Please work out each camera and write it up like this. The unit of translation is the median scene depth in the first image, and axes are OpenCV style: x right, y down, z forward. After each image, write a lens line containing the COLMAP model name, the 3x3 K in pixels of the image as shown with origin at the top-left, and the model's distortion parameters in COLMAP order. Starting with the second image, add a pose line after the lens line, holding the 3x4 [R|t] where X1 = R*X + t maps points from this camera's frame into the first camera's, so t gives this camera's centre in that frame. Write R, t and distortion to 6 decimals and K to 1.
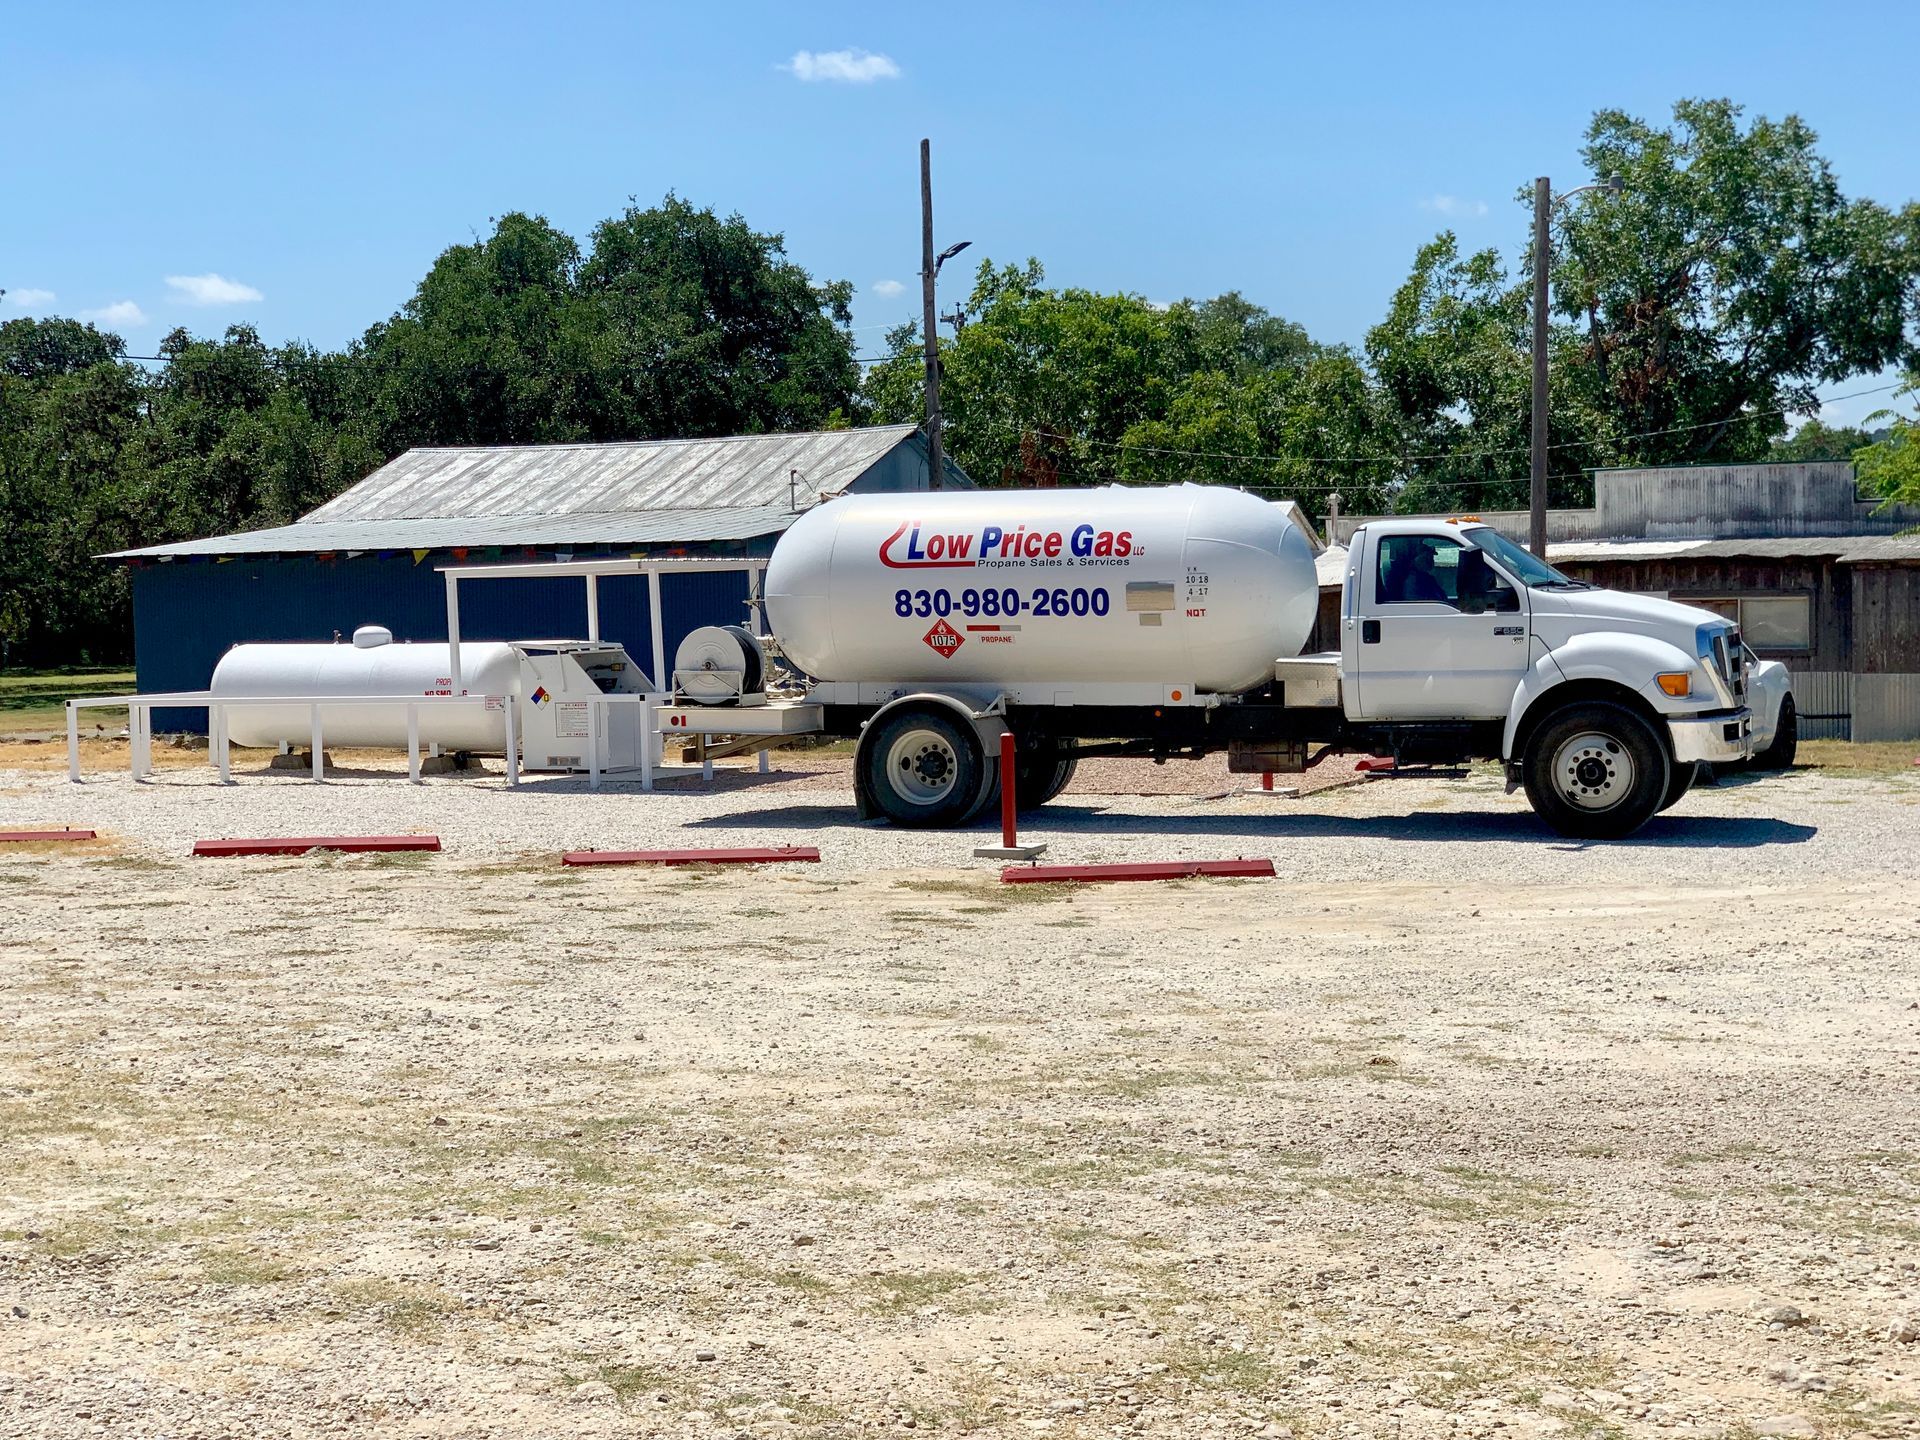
lens RADIAL K [[3042.6, 0, 960.0], [0, 3042.6, 720.0], [0, 0, 1]] dist [0.004896, 0.115853]
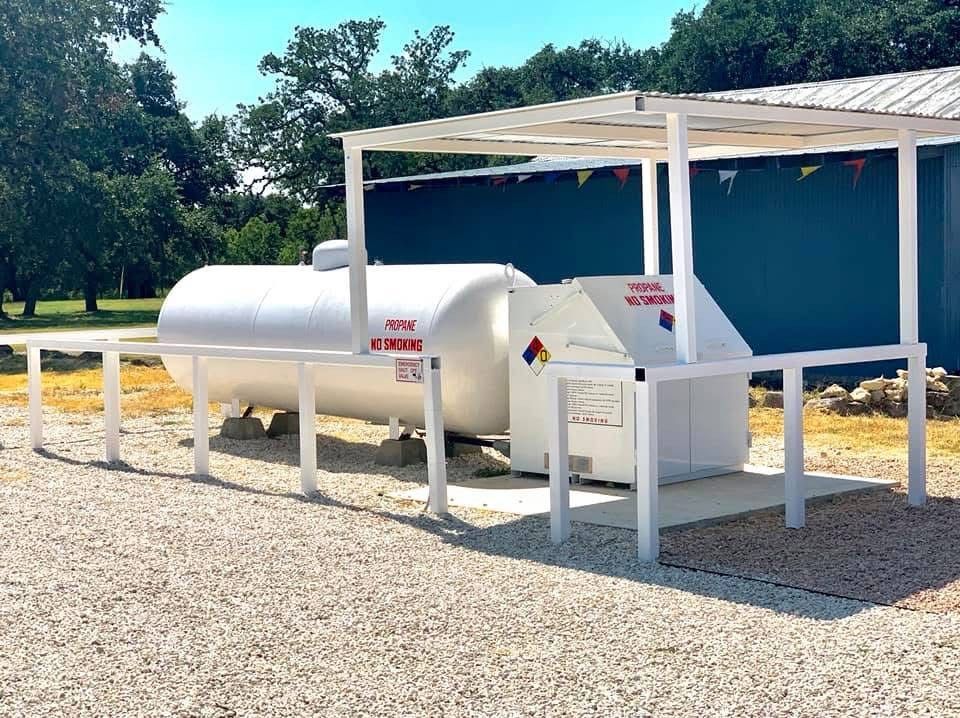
lens RADIAL K [[1521.3, 0, 480.0], [0, 1521.3, 359.0], [0, 0, 1]] dist [0.004896, 0.115853]
pose [[0.922130, 0.031978, -0.385556, -0.029427], [-0.020897, 0.999240, 0.032897, -0.015624], [0.386315, -0.022279, 0.922098, 0.682495]]
